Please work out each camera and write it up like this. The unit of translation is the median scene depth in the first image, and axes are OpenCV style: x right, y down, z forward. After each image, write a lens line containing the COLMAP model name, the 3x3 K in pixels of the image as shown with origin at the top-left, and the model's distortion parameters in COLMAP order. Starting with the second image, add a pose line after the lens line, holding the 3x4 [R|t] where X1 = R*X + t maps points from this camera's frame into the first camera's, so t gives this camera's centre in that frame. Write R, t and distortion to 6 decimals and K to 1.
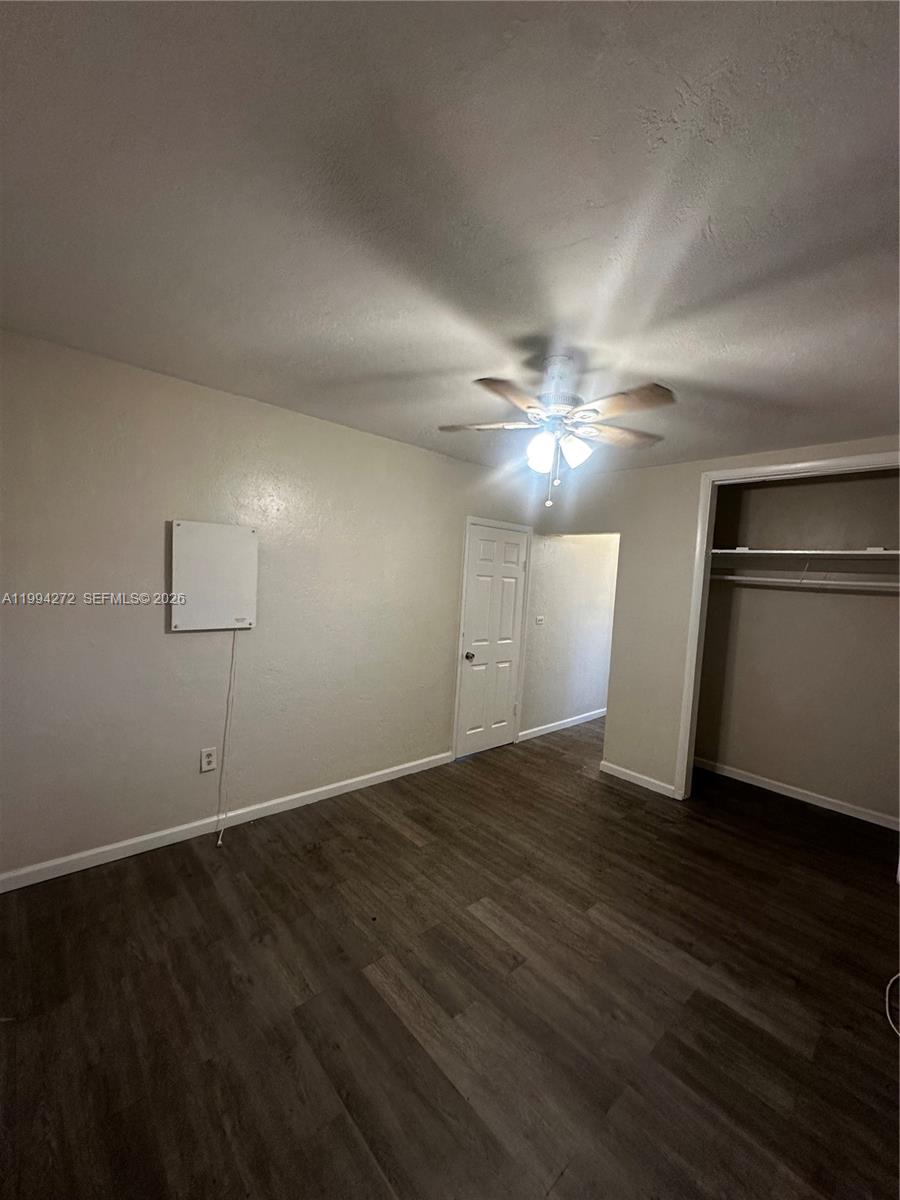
lens RADIAL K [[475.6, 0, 450.9], [0, 475.6, 601.9], [0, 0, 1]] dist [-0.003491, 0.000345]
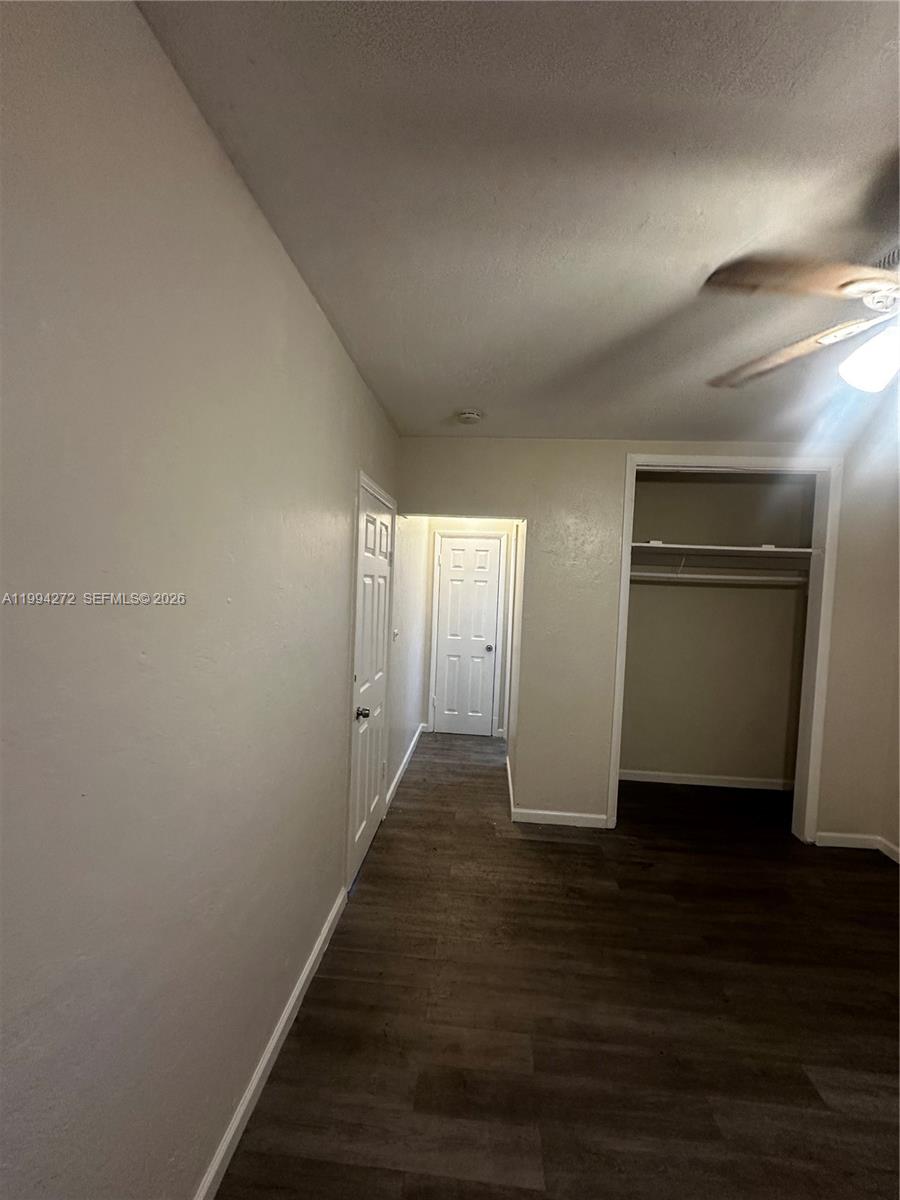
lens RADIAL K [[475.6, 0, 448.3], [0, 475.6, 603.1], [0, 0, 1]] dist [-0.003491, 0.000345]
pose [[0.728927, -0.062176, 0.681762, -0.428514], [0.044771, 0.998065, 0.043155, -0.067557], [-0.683126, -0.000933, 0.730300, 0.780597]]
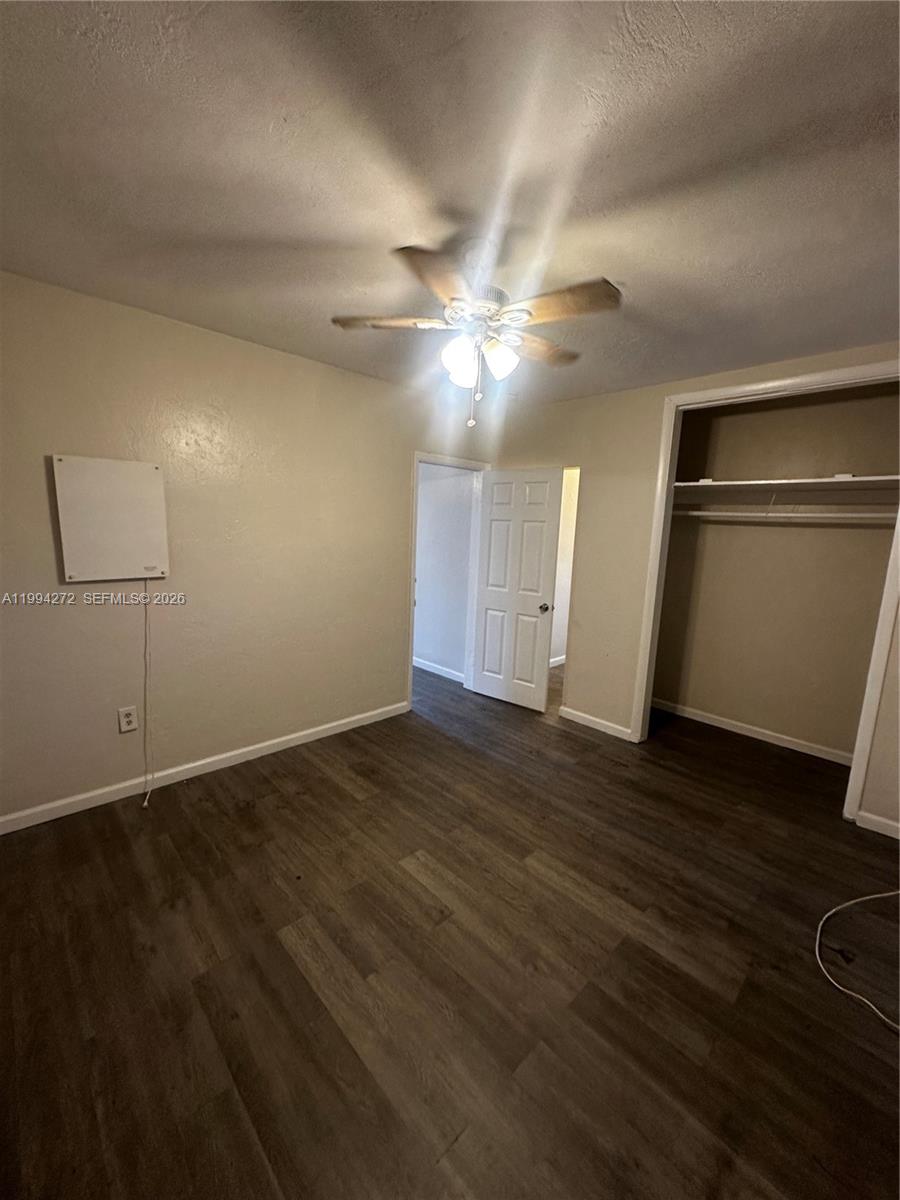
lens RADIAL K [[475.6, 0, 450.9], [0, 475.6, 601.9], [0, 0, 1]] dist [-0.003491, 0.000345]
pose [[0.999347, -0.025178, 0.025918, 0.110647], [0.022335, 0.994254, 0.104690, 0.020647], [-0.028405, -0.104043, 0.994167, 0.084563]]
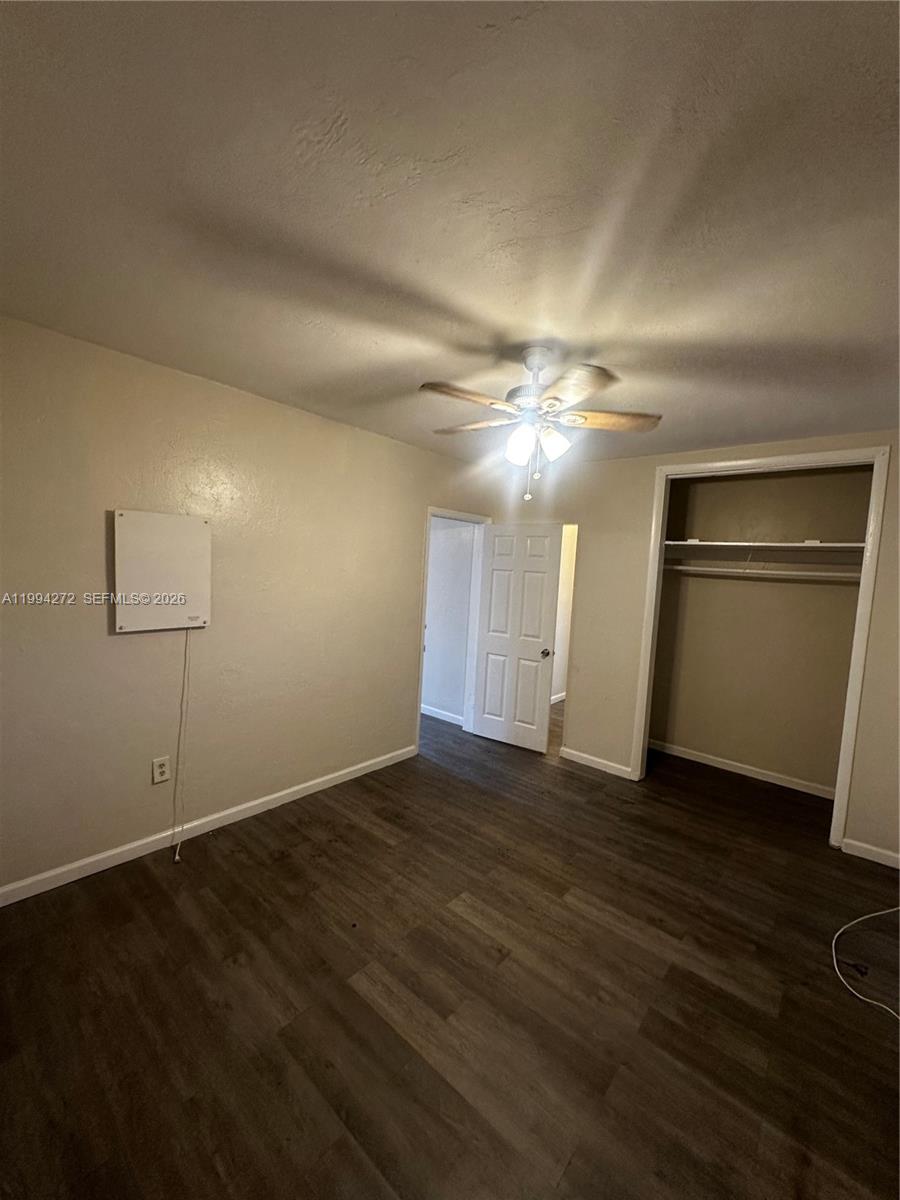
lens RADIAL K [[475.6, 0, 451.0], [0, 475.6, 602.4], [0, 0, 1]] dist [-0.003491, 0.000345]
pose [[0.992691, -0.014642, 0.119795, -0.059703], [0.011533, 0.999579, 0.026609, -0.012502], [-0.120134, -0.025033, 0.992442, 0.024765]]
